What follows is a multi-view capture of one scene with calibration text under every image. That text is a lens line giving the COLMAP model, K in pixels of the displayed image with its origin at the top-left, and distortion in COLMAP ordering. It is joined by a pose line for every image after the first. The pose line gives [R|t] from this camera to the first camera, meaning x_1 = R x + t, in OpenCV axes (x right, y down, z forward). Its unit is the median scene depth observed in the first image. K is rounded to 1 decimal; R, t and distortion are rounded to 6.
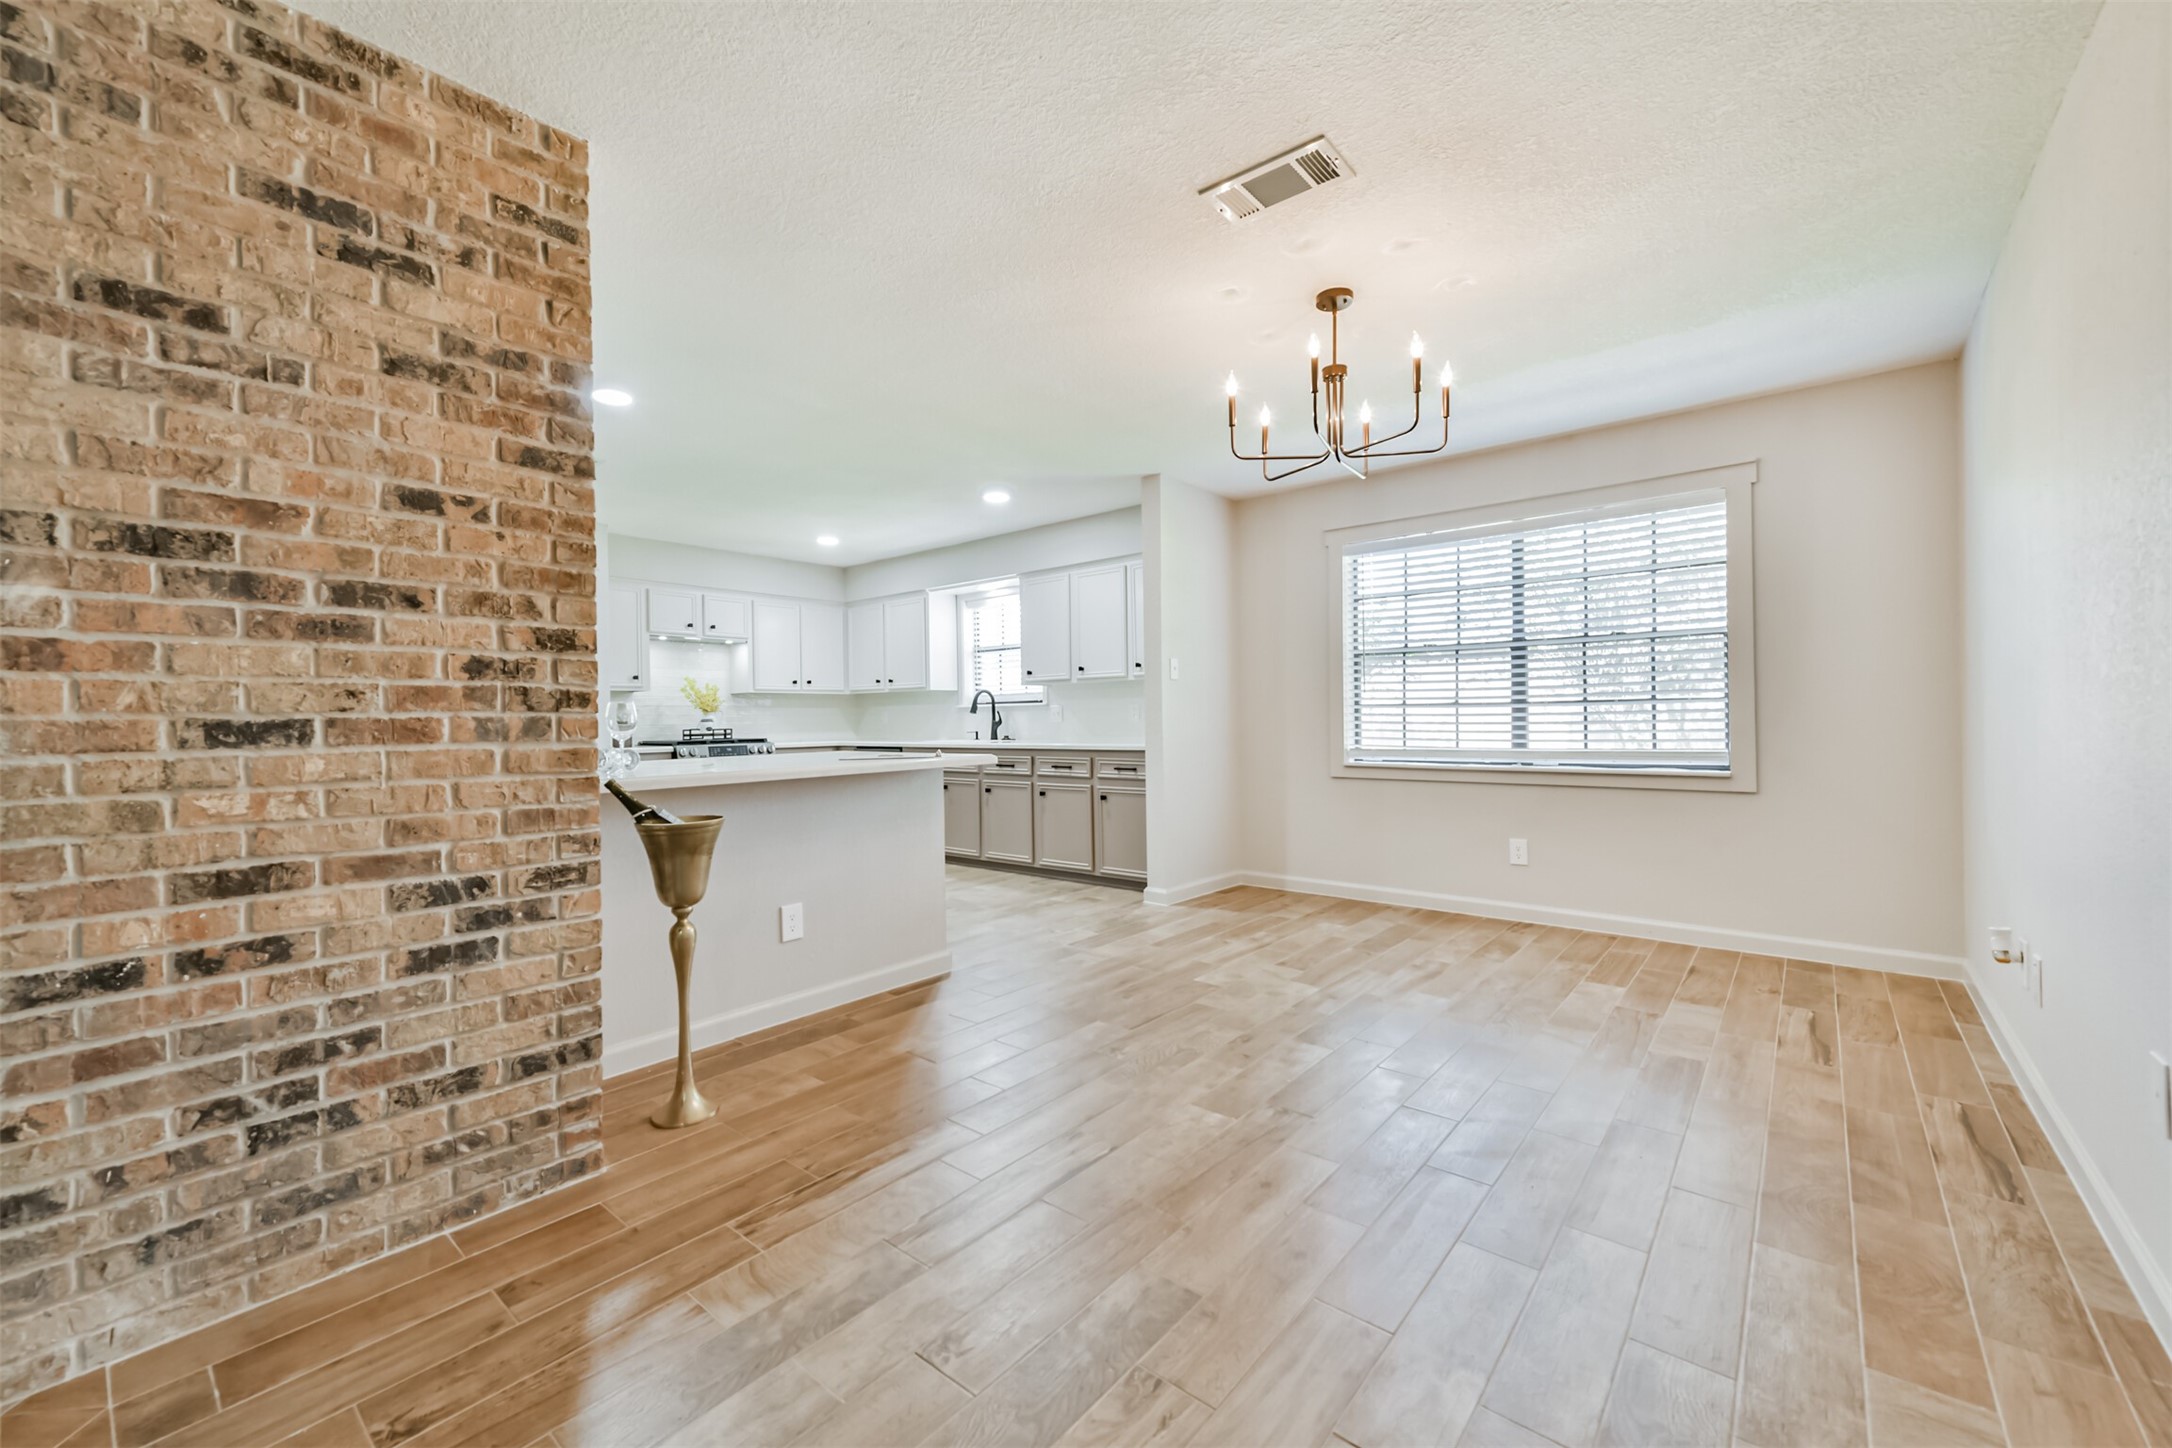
lens RADIAL K [[865.0, 0, 1100.8], [0, 865.0, 719.8], [0, 0, 1]] dist [0.000510, -0.000024]
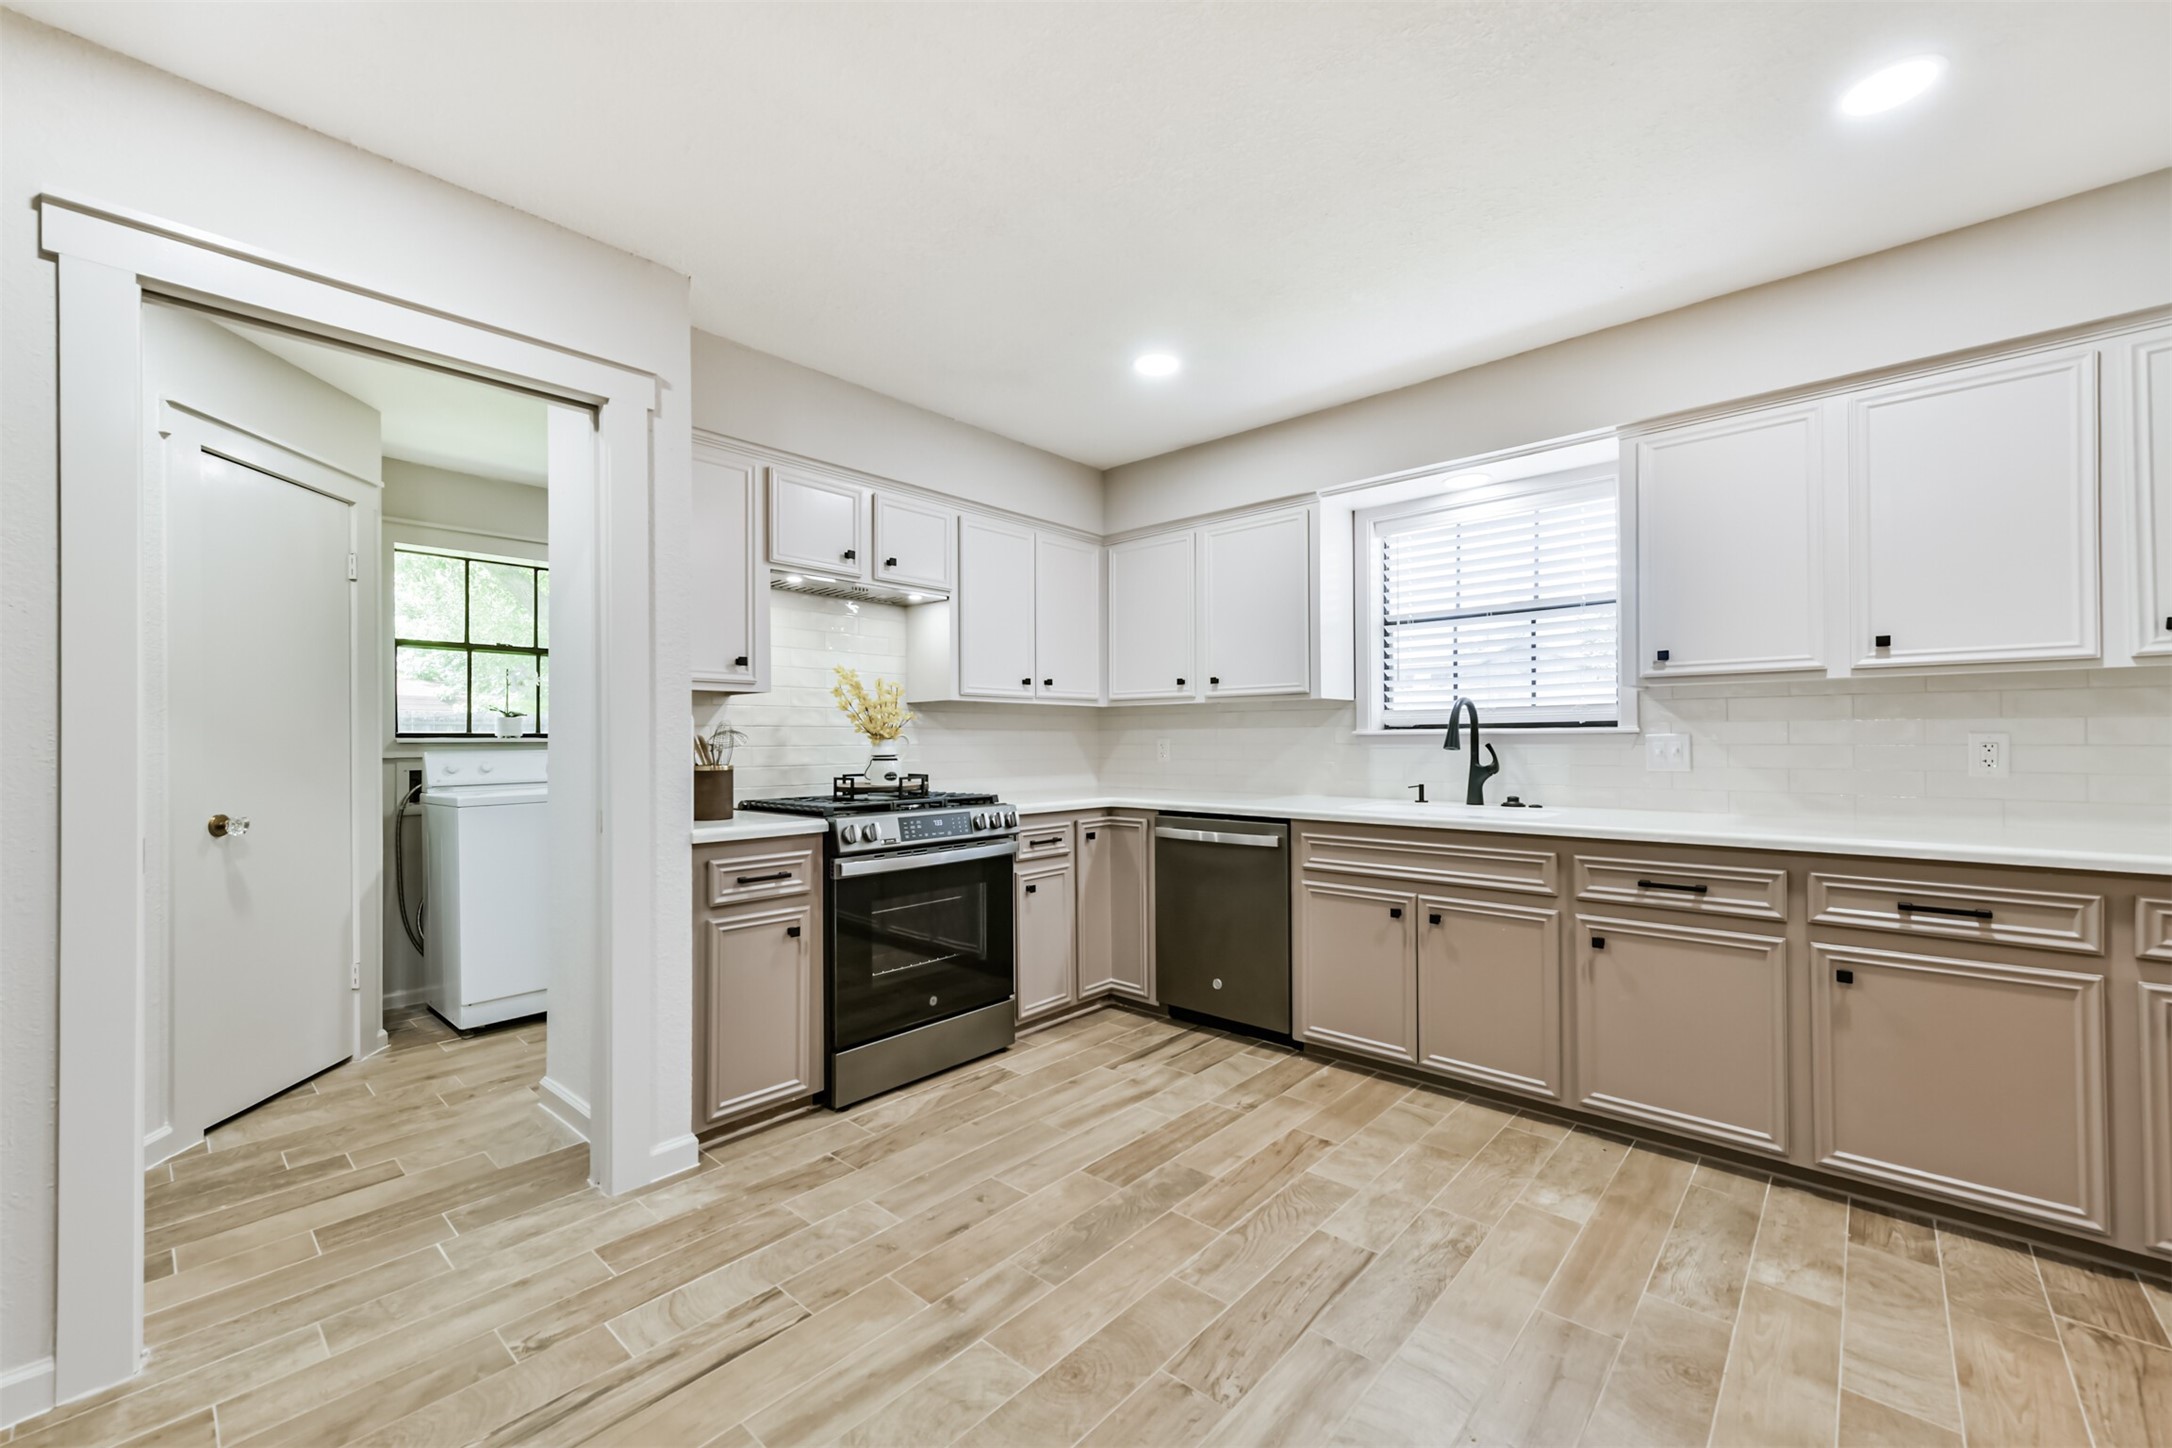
lens RADIAL K [[863.8, 0, 1093.4], [0, 863.8, 737.6], [0, 0, 1]] dist [0.003857, 0.000079]
pose [[0.998956, 0.010741, -0.044404, -0.588950], [-0.010925, 0.999933, -0.003916, -0.017133], [0.044359, 0.004397, 0.999006, 0.985904]]
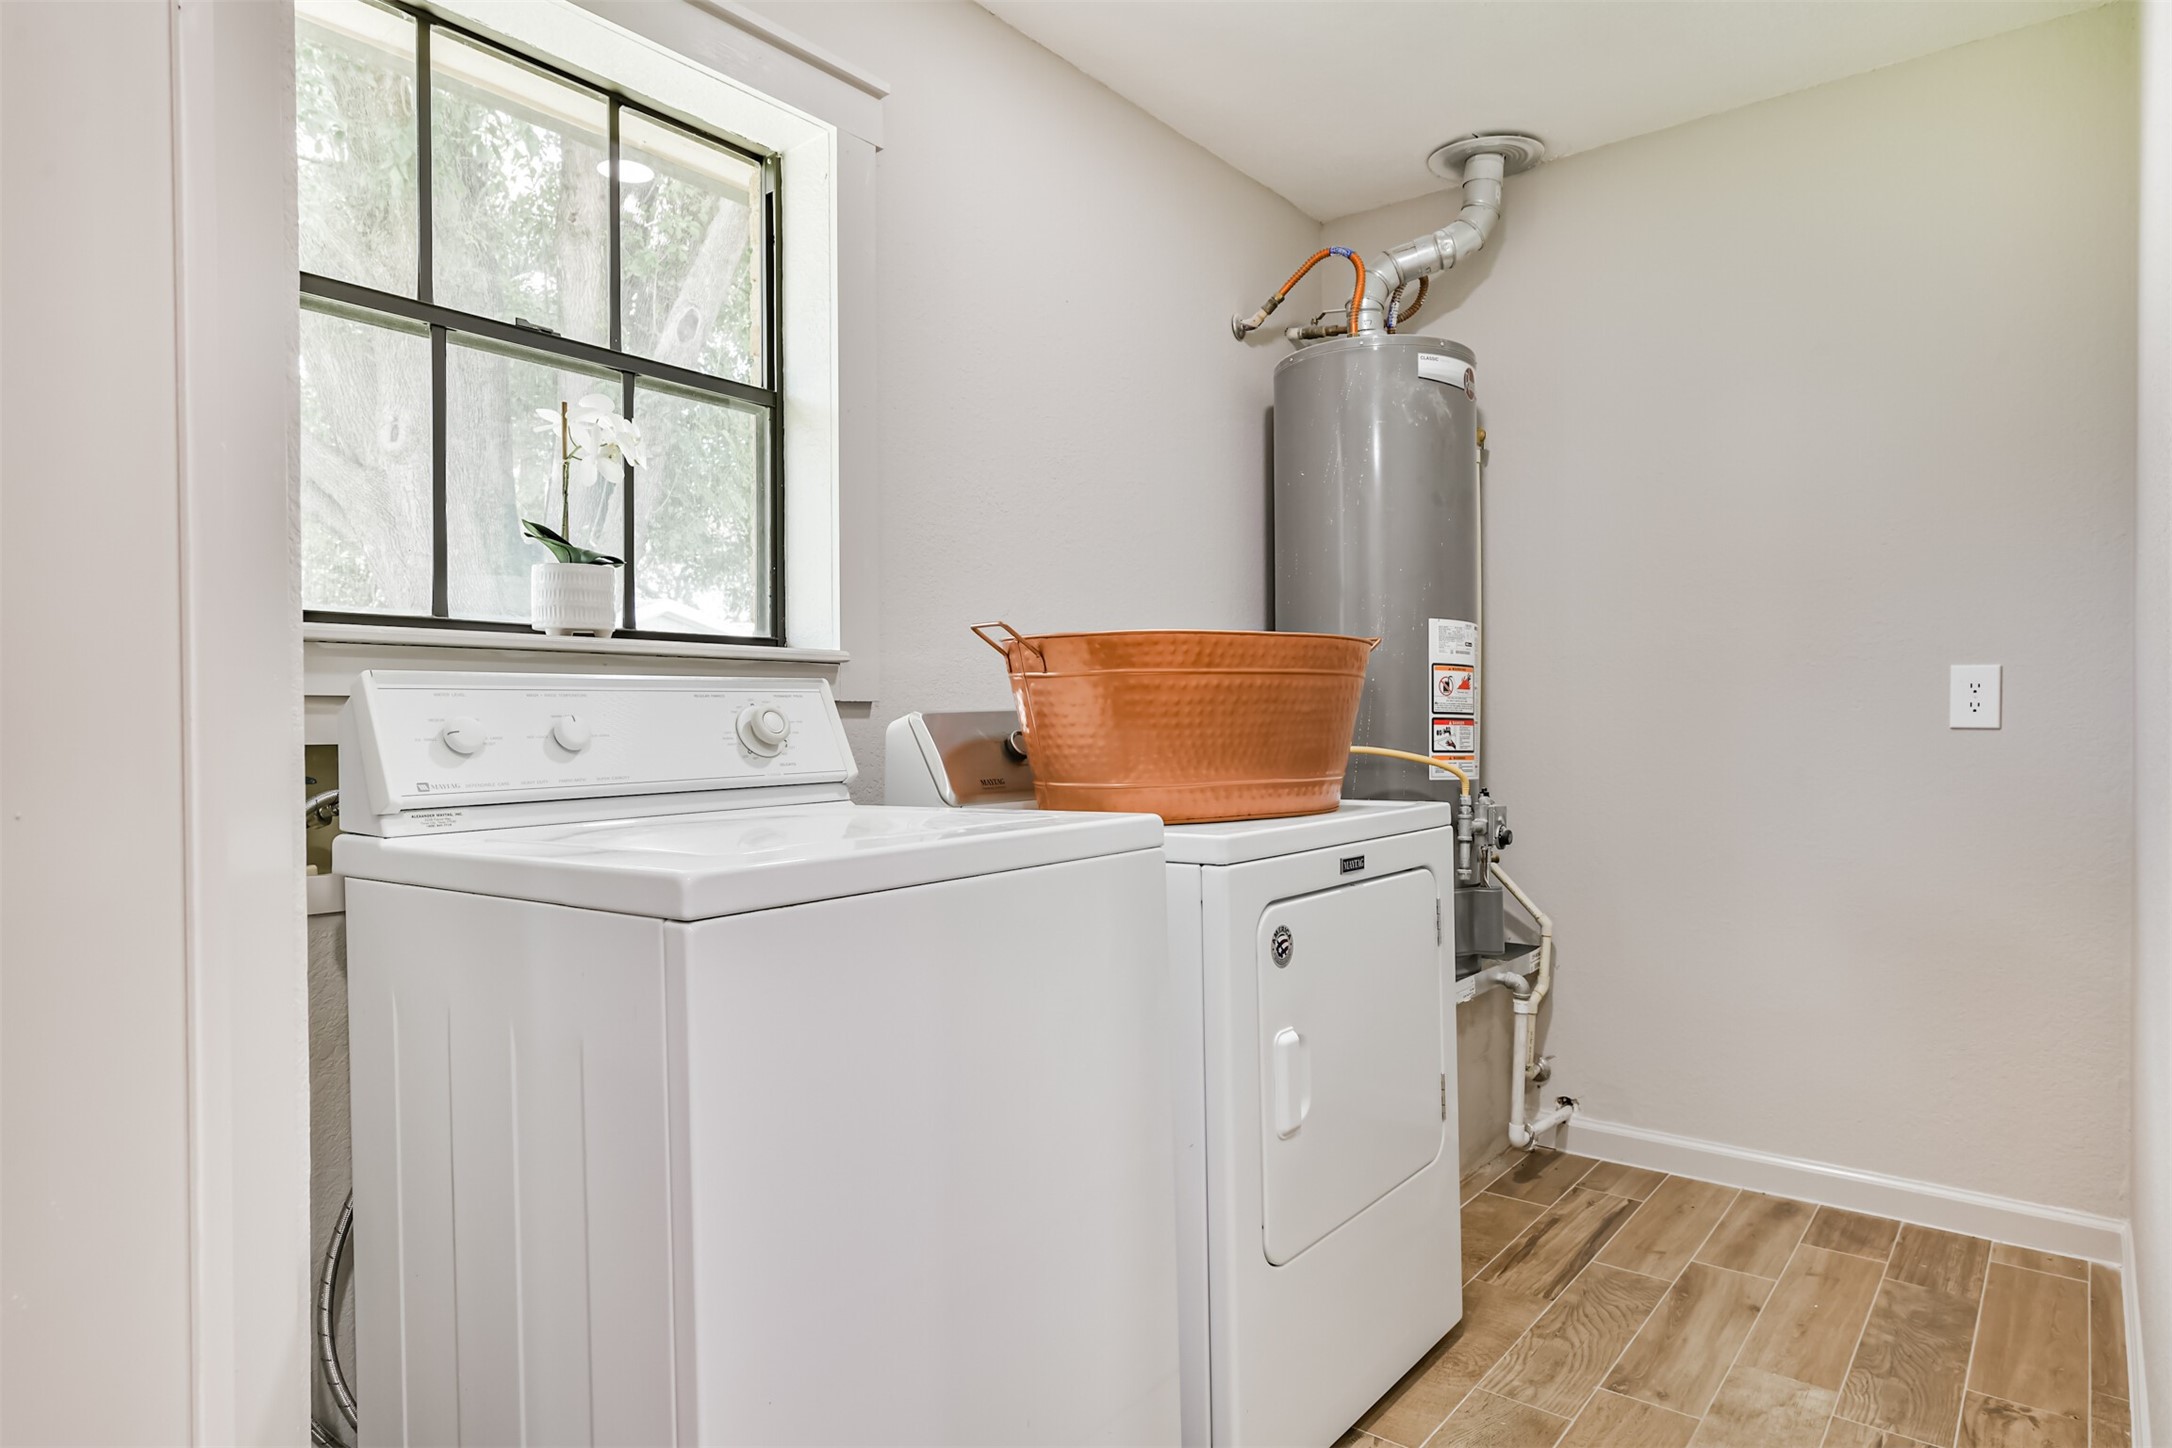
lens RADIAL K [[1231.9, 0, 1086.0], [0, 1231.9, 724.0], [0, 0, 1]] dist [-0.003861, -0.000649]
pose [[0.999836, 0.018076, 0.000981, -1.216935], [-0.018085, 0.999786, 0.010039, 0.013075], [-0.000799, -0.010055, 0.999949, 1.622162]]
